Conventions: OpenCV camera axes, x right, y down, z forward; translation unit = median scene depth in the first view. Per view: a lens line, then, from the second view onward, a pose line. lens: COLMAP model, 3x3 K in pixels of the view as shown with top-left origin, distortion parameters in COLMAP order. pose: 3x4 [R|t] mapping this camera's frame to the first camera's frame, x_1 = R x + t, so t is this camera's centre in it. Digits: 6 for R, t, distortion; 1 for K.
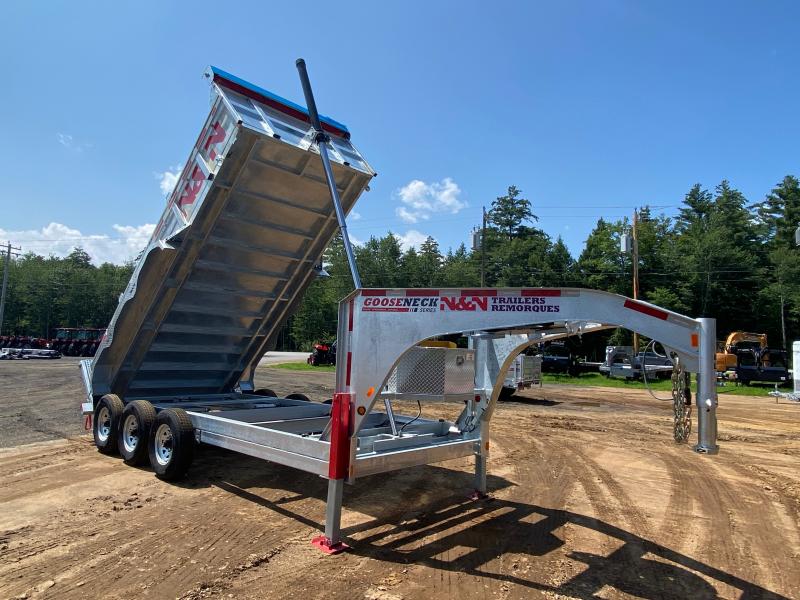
lens RADIAL K [[534.7, 0, 394.4], [0, 534.7, 298.7], [0, 0, 1]] dist [0.070193, -0.084328]
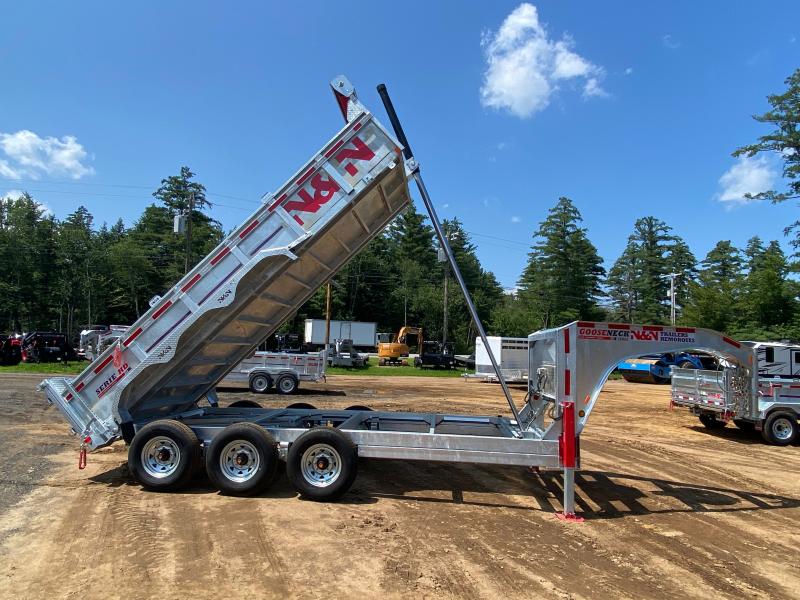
lens RADIAL K [[534.7, 0, 394.4], [0, 534.7, 298.7], [0, 0, 1]] dist [0.070193, -0.084328]
pose [[0.790652, 0.044143, 0.610672, -1.061749], [-0.058351, 0.998290, 0.003386, -0.045062], [-0.609479, -0.038310, 0.791876, 0.196481]]
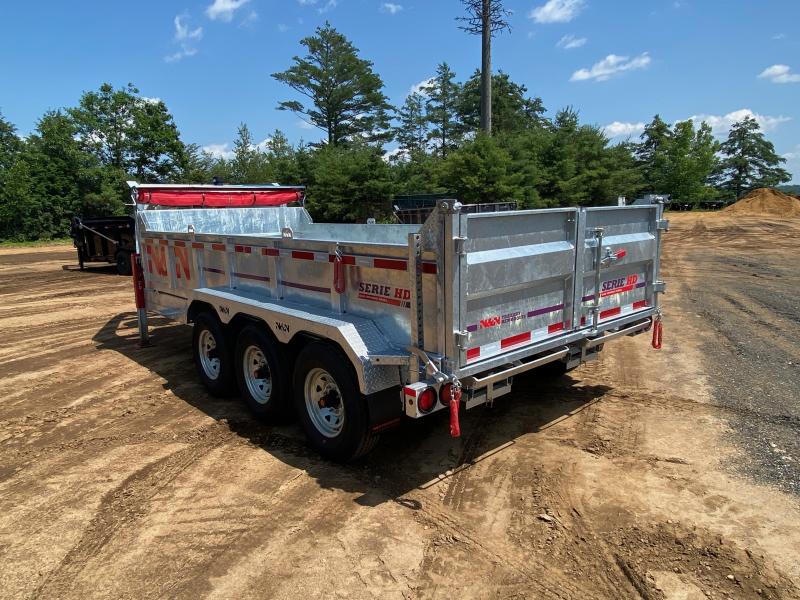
lens RADIAL K [[532.8, 0, 397.0], [0, 532.8, 297.3], [0, 0, 1]] dist [0.066141, -0.077376]
pose [[-0.994800, -0.024178, 0.098935, -0.557567], [-0.017293, 0.997406, 0.069868, 0.194607], [-0.100368, 0.067794, -0.992638, 2.355775]]
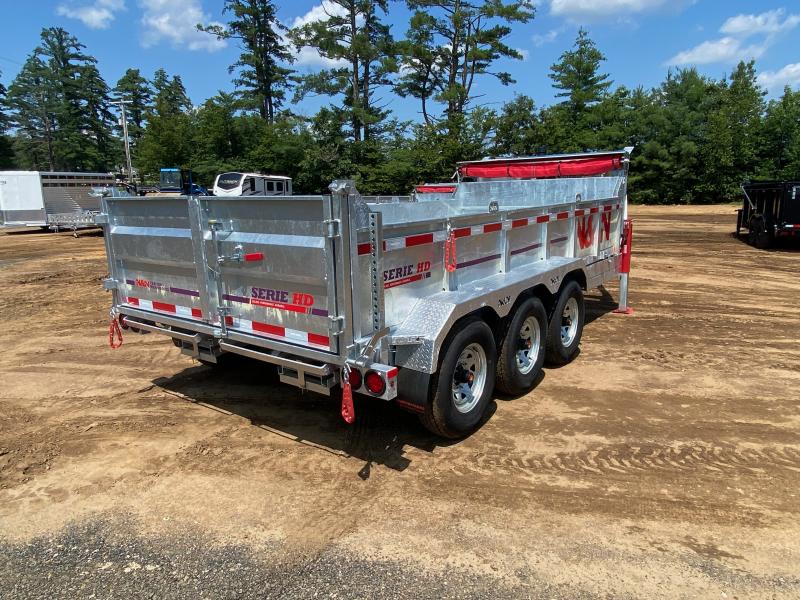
lens RADIAL K [[534.1, 0, 392.4], [0, 534.1, 299.5], [0, 0, 1]] dist [0.063029, -0.071761]
pose [[-0.100008, -0.235863, 0.966627, -1.328729], [-0.080261, 0.970244, 0.228442, 0.088258], [-0.991744, -0.054736, -0.115963, 1.555521]]
